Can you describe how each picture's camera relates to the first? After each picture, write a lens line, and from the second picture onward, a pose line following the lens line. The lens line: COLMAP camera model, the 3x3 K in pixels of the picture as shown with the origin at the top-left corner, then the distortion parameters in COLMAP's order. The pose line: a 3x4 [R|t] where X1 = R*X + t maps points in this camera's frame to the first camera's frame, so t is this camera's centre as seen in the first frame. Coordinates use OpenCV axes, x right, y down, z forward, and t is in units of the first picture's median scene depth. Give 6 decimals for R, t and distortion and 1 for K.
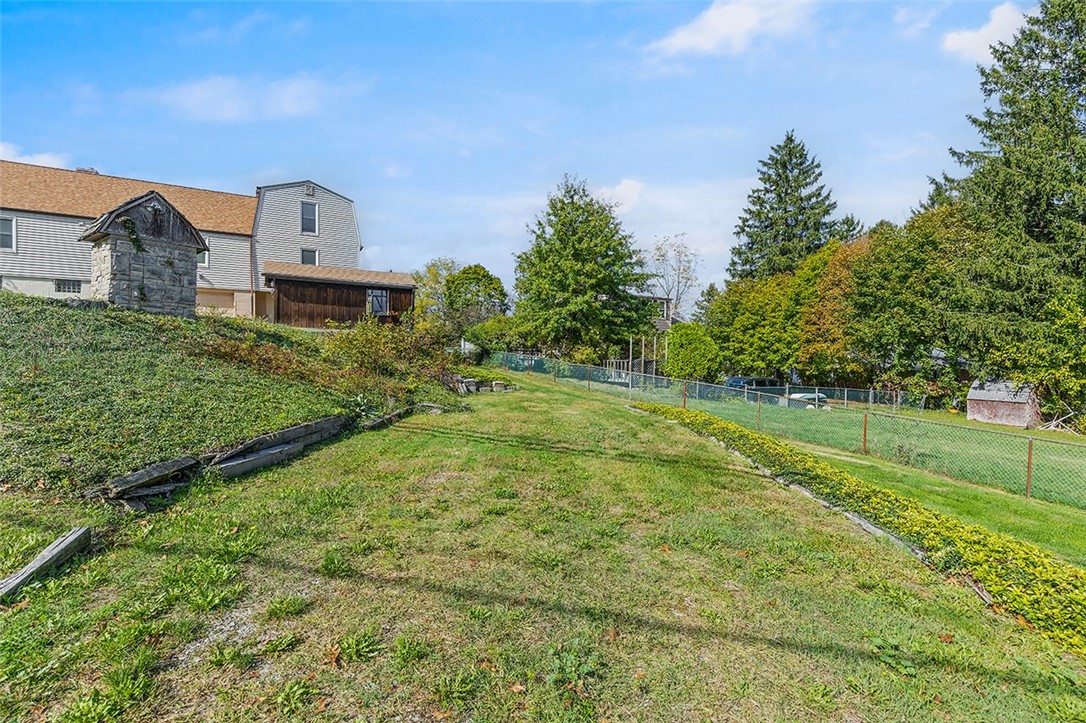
lens RADIAL K [[484.2, 0, 545.3], [0, 484.2, 359.7], [0, 0, 1]] dist [0.003847, -0.000106]
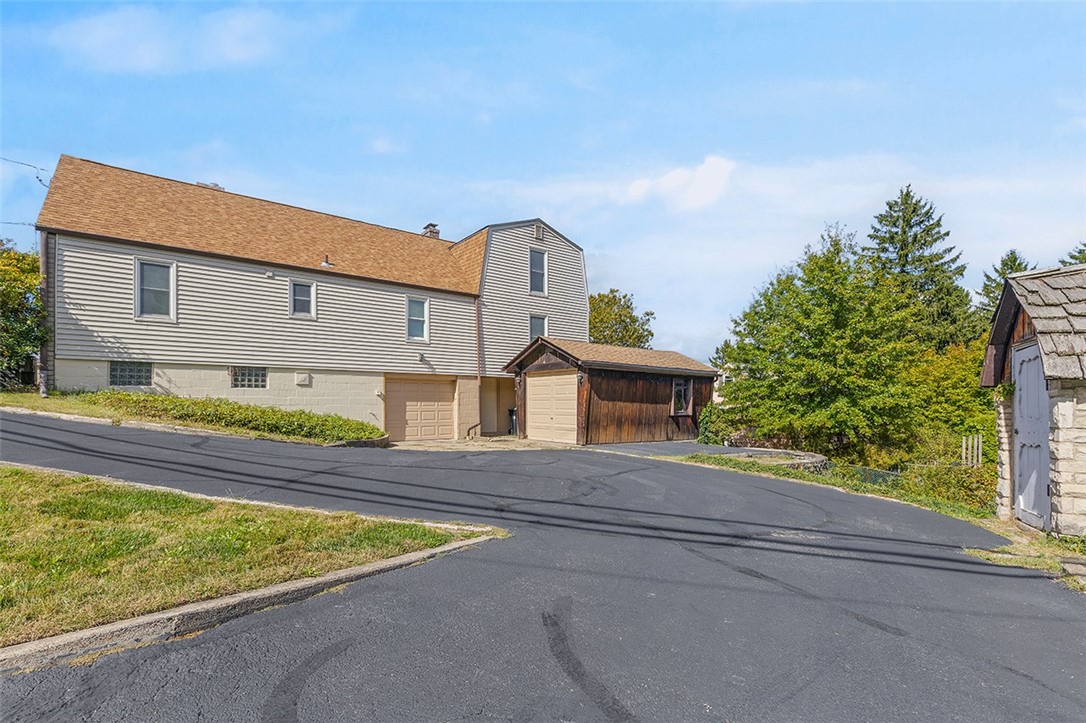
lens RADIAL K [[484.2, 0, 539.0], [0, 484.2, 409.2], [0, 0, 1]] dist [0.003847, -0.000106]
pose [[0.994180, -0.002293, 0.107709, -0.609670], [0.002224, 0.999997, 0.000756, -0.098623], [-0.107710, -0.000512, 0.994182, 0.318764]]
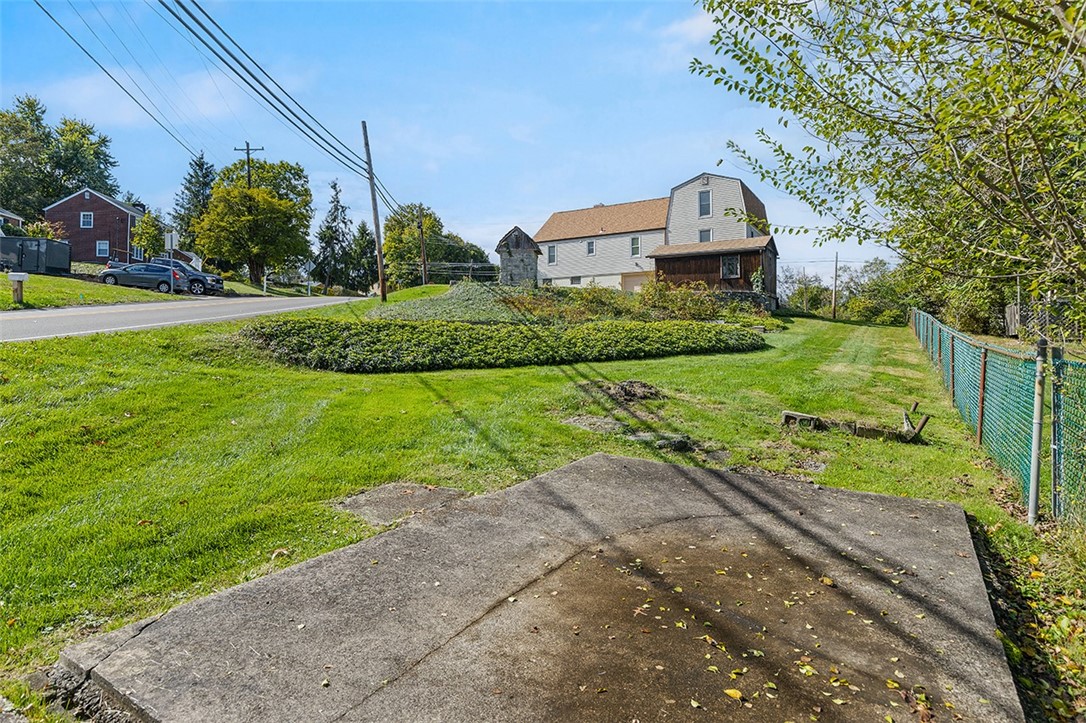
lens RADIAL K [[555.0, 0, 553.7], [0, 555.0, 352.2], [0, 0, 1]] dist [-0.004818, -0.000111]
pose [[0.489379, 0.008505, -0.872030, 0.575888], [-0.002348, 0.999962, 0.008435, 0.071345], [0.872068, -0.002080, 0.489380, -0.001865]]
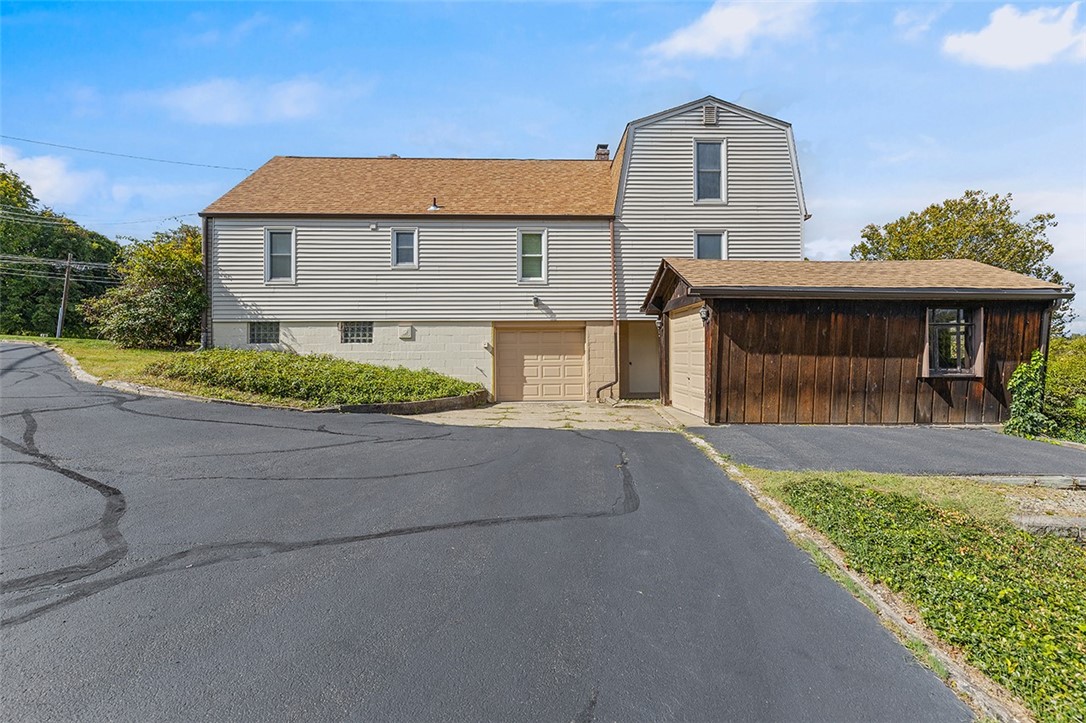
lens RADIAL K [[484.2, 0, 550.0], [0, 484.2, 352.2], [0, 0, 1]] dist [0.003847, -0.000106]
pose [[0.881382, -0.010721, -0.472283, -0.429984], [0.004769, 0.999893, -0.013798, -0.103956], [0.472381, 0.009909, 0.881339, 0.515983]]
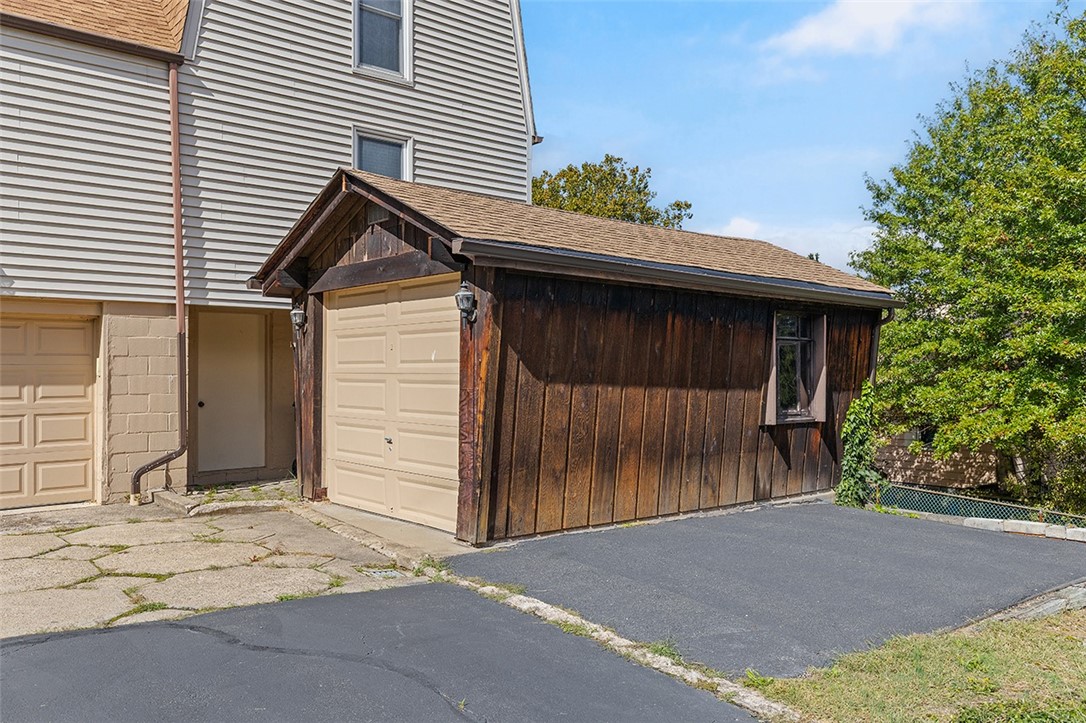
lens RADIAL K [[849.3, 0, 548.2], [0, 849.3, 362.7], [0, 0, 1]] dist [0.007581, -0.006856]
pose [[0.983476, -0.003064, 0.181014, -0.523219], [0.006469, 0.999813, -0.018225, -0.110853], [-0.180925, 0.019095, 0.983312, 0.603472]]
